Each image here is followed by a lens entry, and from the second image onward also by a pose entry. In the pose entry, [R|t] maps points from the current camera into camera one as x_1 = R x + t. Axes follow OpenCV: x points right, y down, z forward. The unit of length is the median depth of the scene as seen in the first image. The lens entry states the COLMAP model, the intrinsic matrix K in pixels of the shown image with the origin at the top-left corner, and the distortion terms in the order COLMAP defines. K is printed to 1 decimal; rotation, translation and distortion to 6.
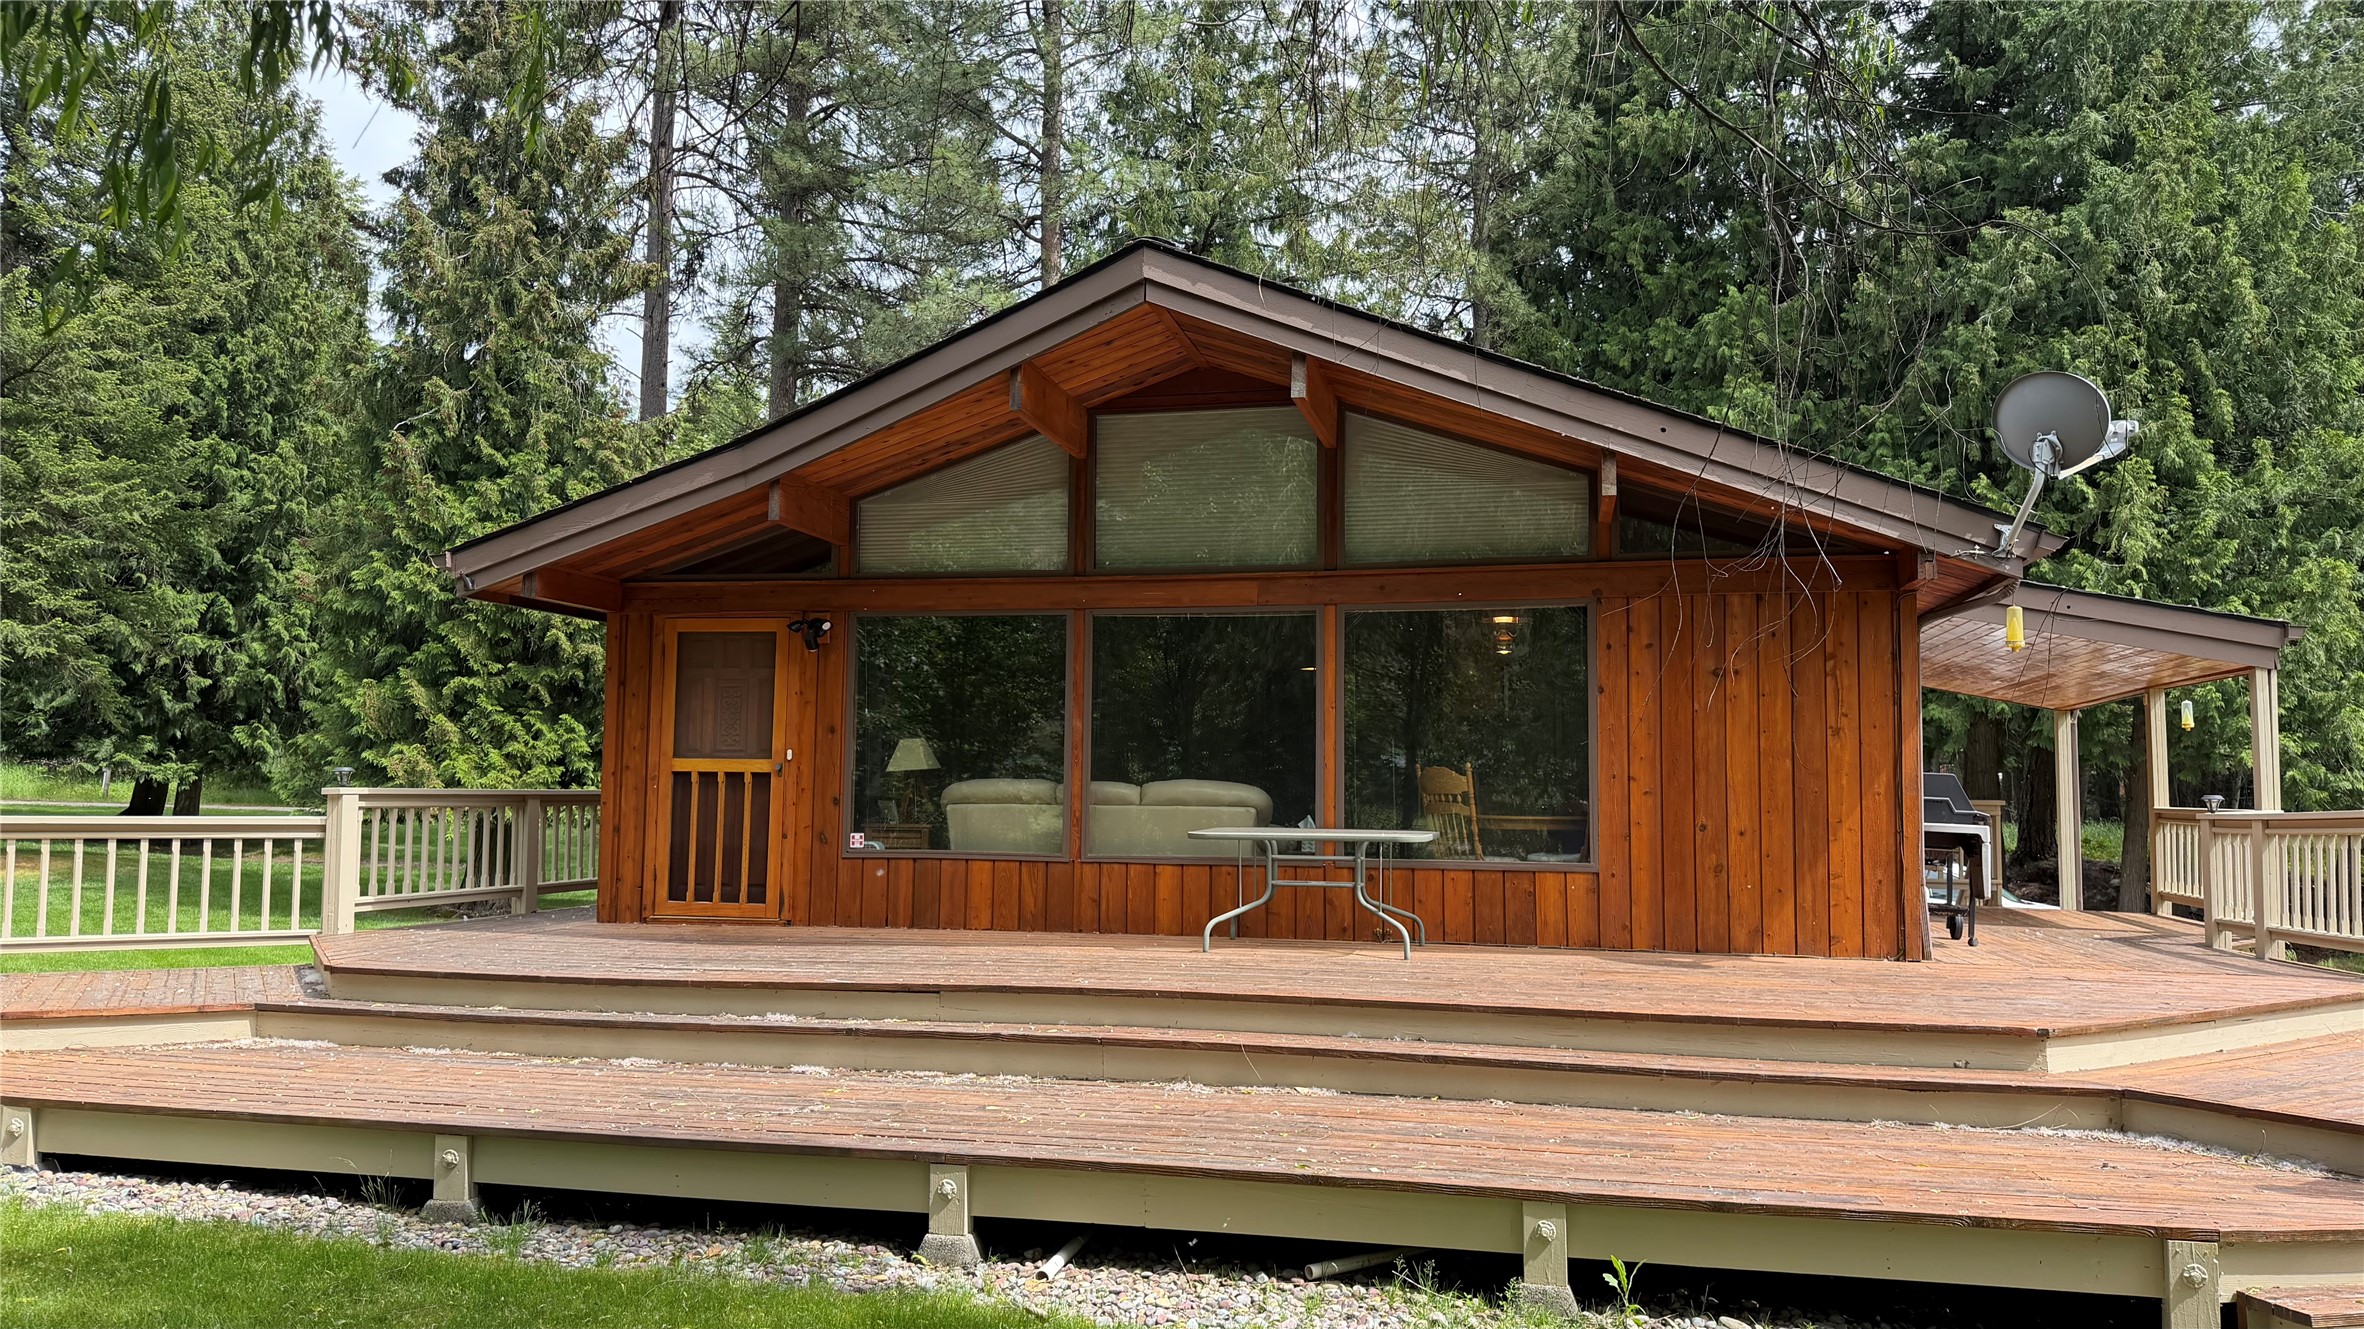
lens RADIAL K [[1644.6, 0, 1190.0], [0, 1644.6, 672.9], [0, 0, 1]] dist [0.045013, -0.054153]
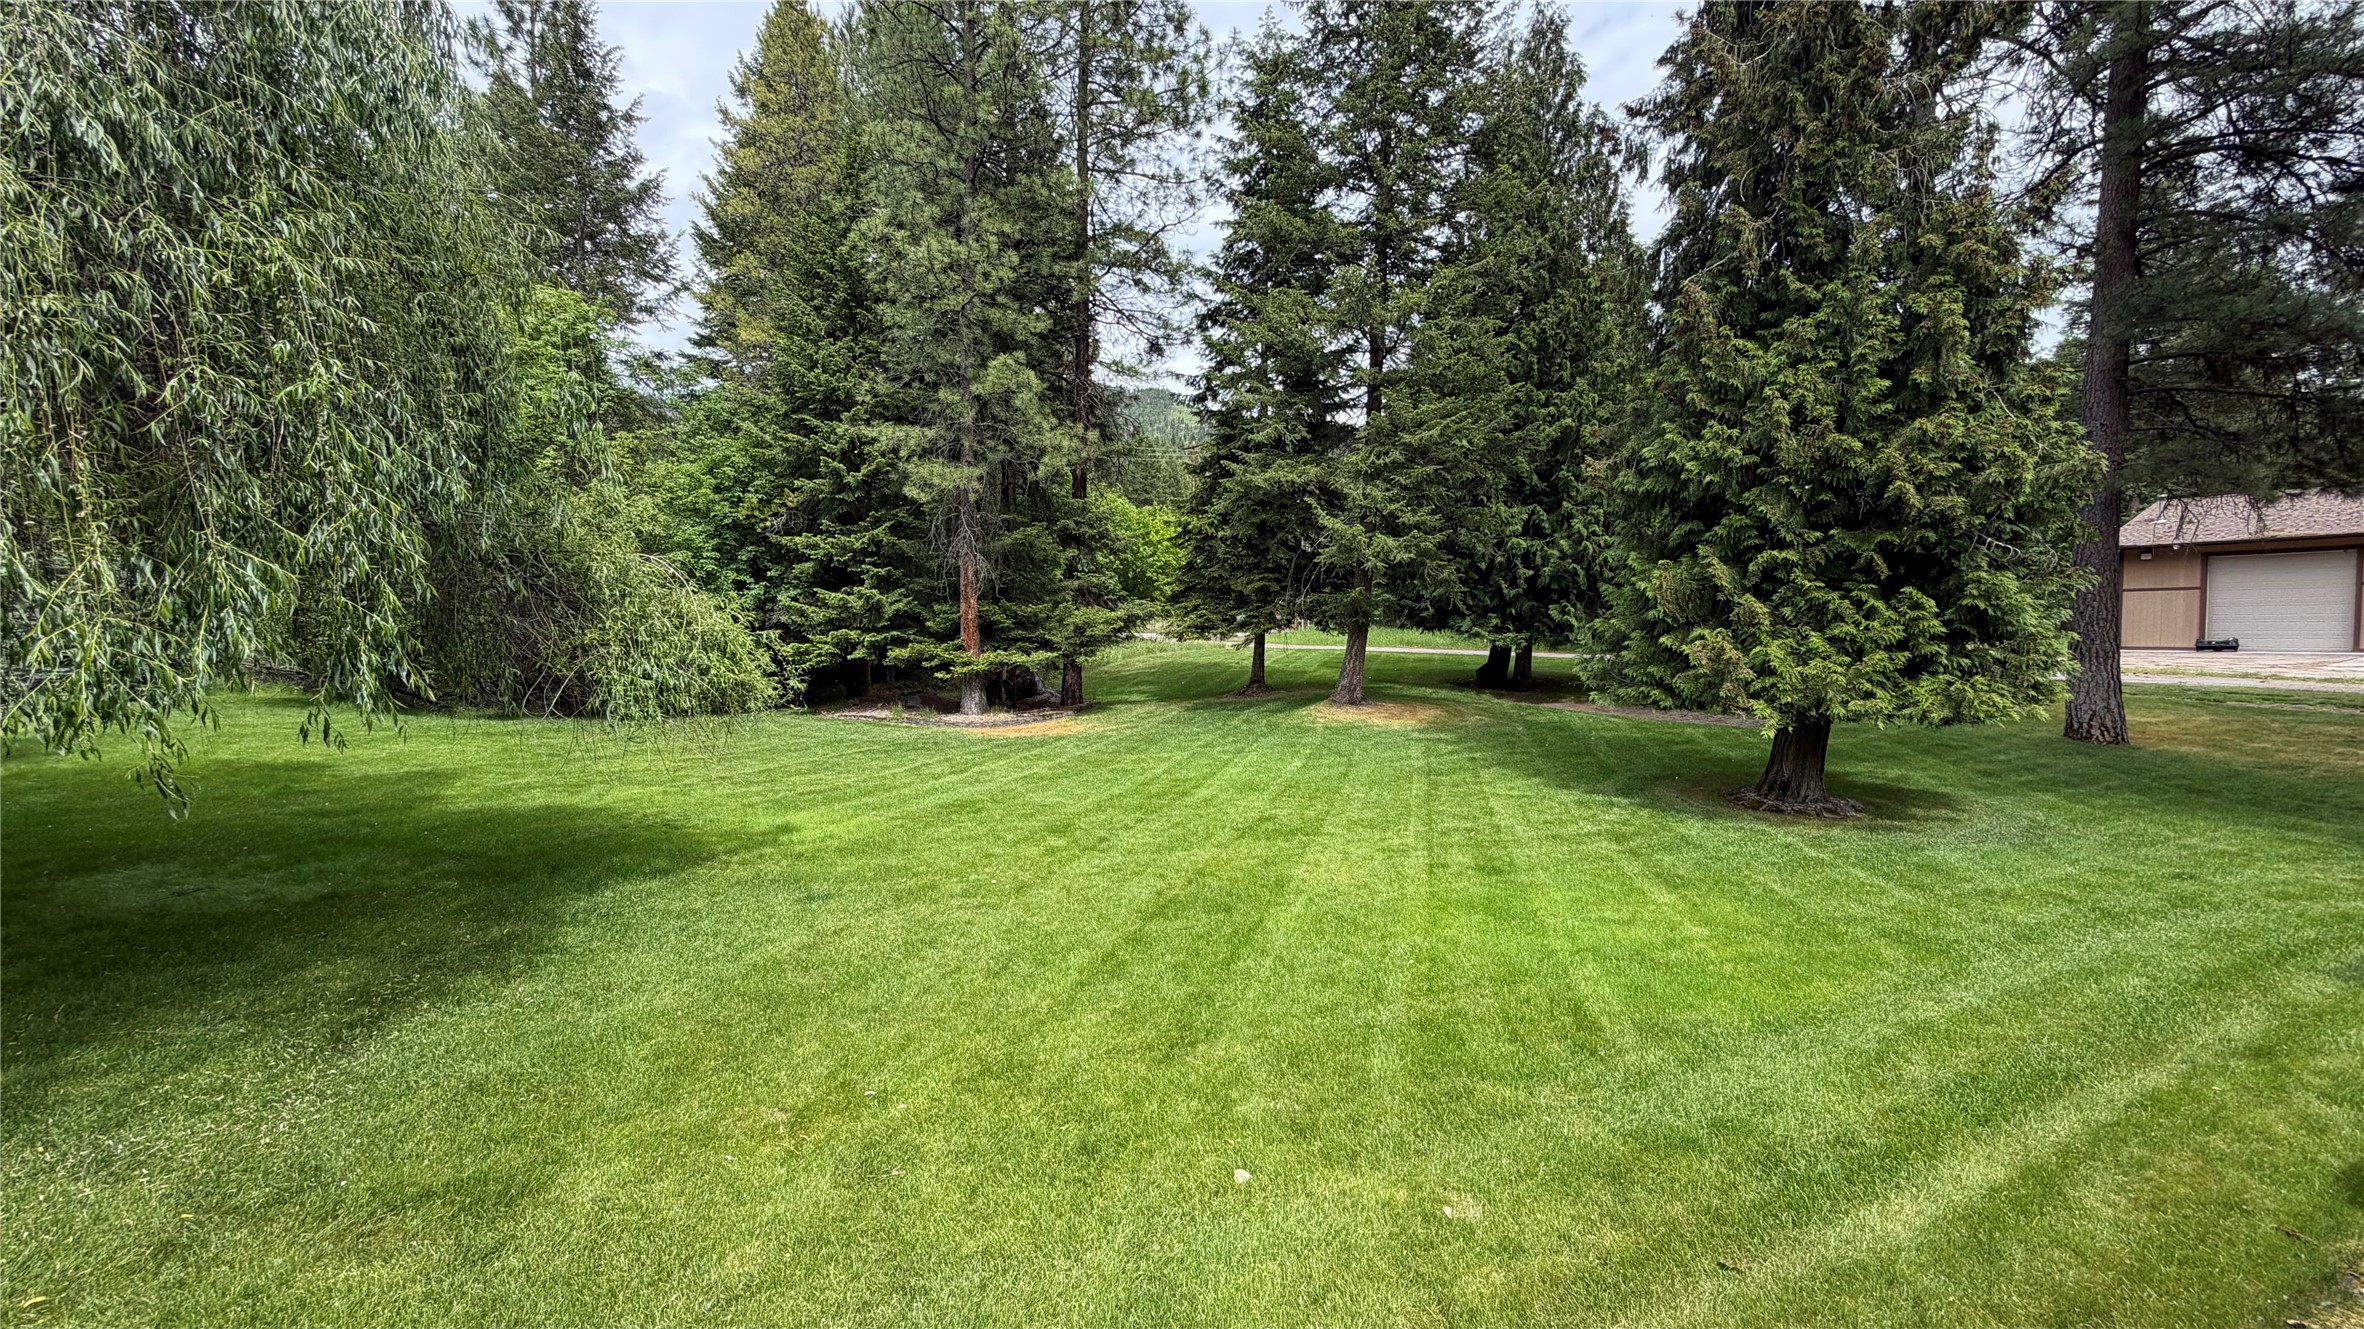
lens RADIAL K [[898.9, 0, 1182.0], [0, 898.9, 664.5], [0, 0, 1]] dist [0.000768, 0.000030]
pose [[0.598679, 0.022290, -0.800679, -0.240316], [0.068915, 0.994473, 0.079213, 0.003343], [0.798019, -0.102602, 0.593833, 0.454595]]
